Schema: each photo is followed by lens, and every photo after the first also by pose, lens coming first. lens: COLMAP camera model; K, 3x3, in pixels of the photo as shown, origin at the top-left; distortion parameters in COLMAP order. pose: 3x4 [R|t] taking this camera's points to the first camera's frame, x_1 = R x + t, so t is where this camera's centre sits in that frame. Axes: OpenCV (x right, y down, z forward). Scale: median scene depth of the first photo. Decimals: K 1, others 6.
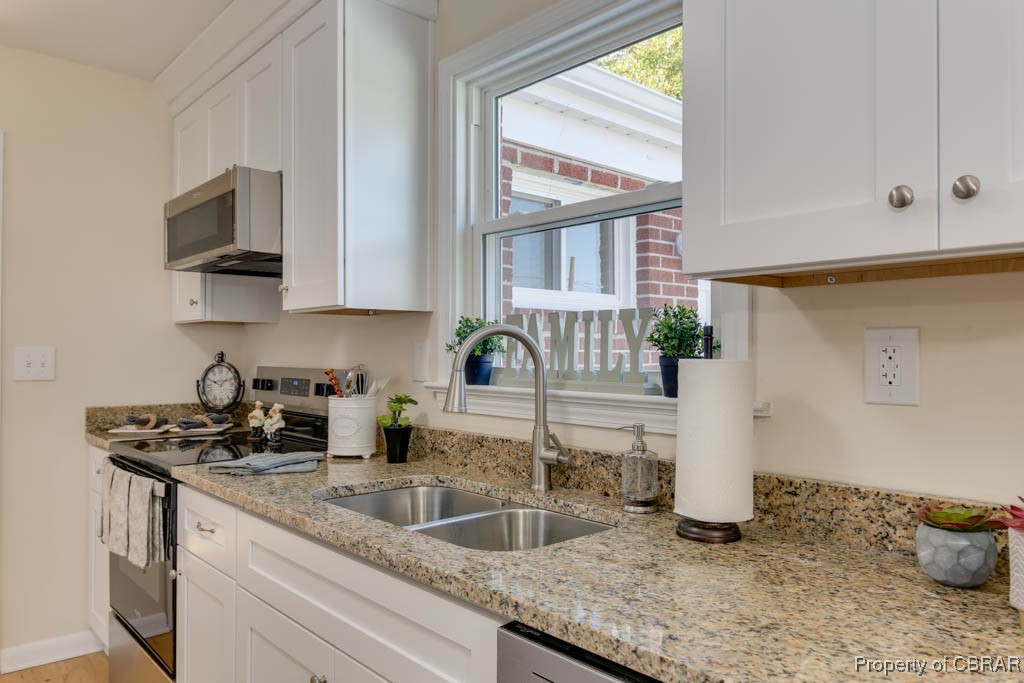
lens RADIAL K [[706.1, 0, 510.5], [0, 706.1, 358.9], [0, 0, 1]] dist [-0.001700, -0.000668]
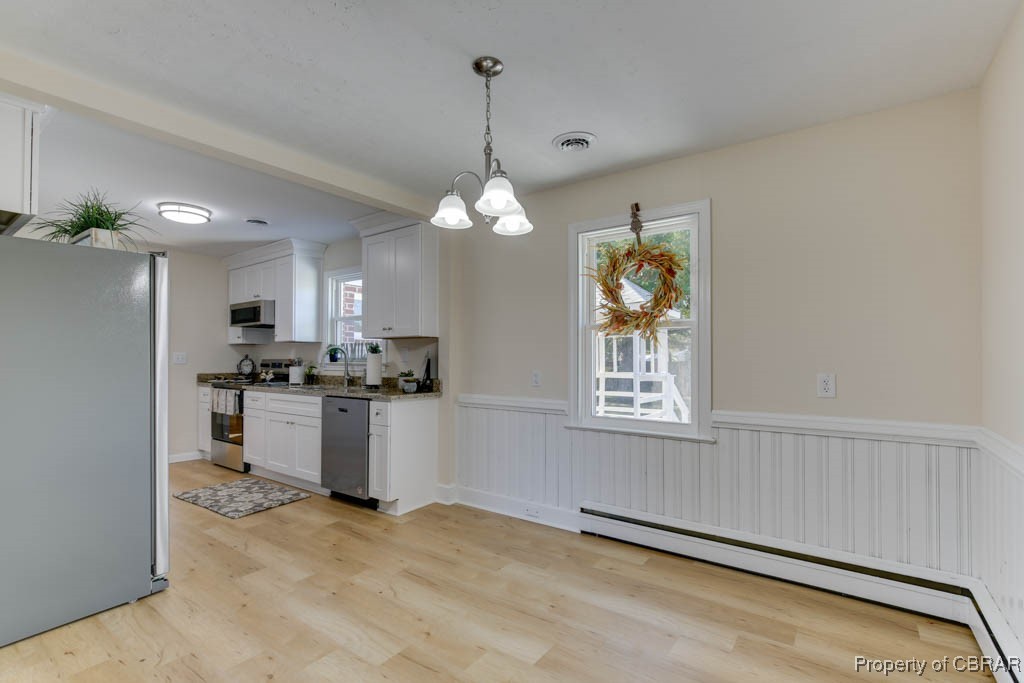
lens RADIAL K [[461.1, 0, 515.3], [0, 461.1, 351.6], [0, 0, 1]] dist [-0.000326, -0.000054]
pose [[0.976748, -0.000684, 0.214392, 0.334026], [0.005774, 0.999716, -0.023116, 0.038454], [-0.214315, 0.023816, 0.976474, -1.424171]]
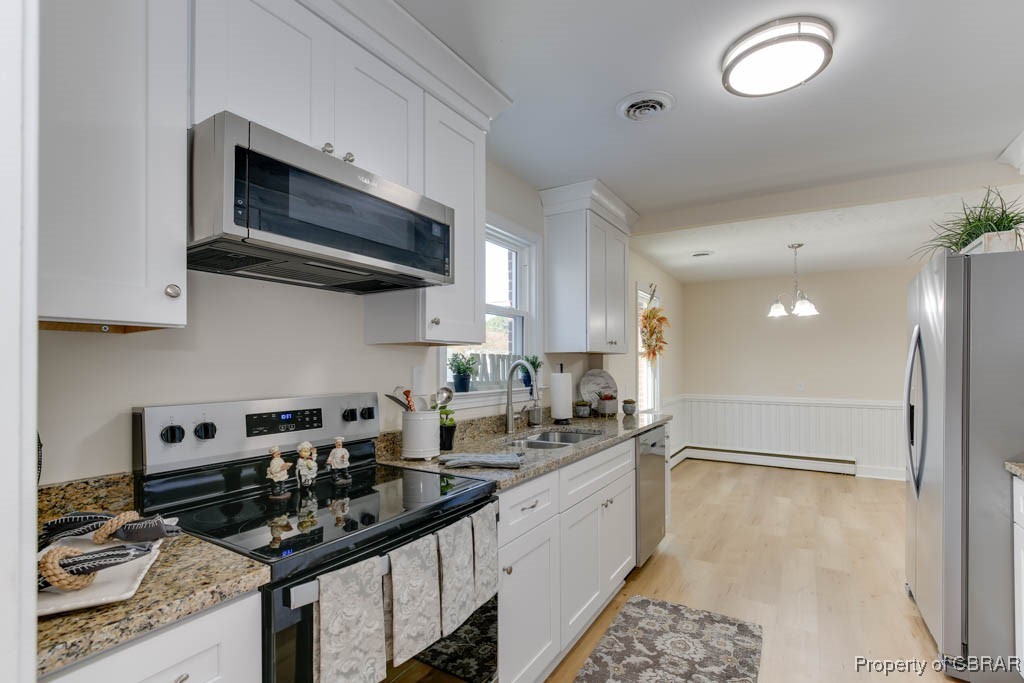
lens RADIAL K [[475.6, 0, 511.5], [0, 475.6, 361.2], [0, 0, 1]] dist [0.000043, 0.000005]
pose [[-0.281694, 0.001824, 0.959503, -1.110179], [0.004181, 0.999991, -0.000673, -0.034794], [-0.959495, 0.003822, -0.281699, 1.115920]]
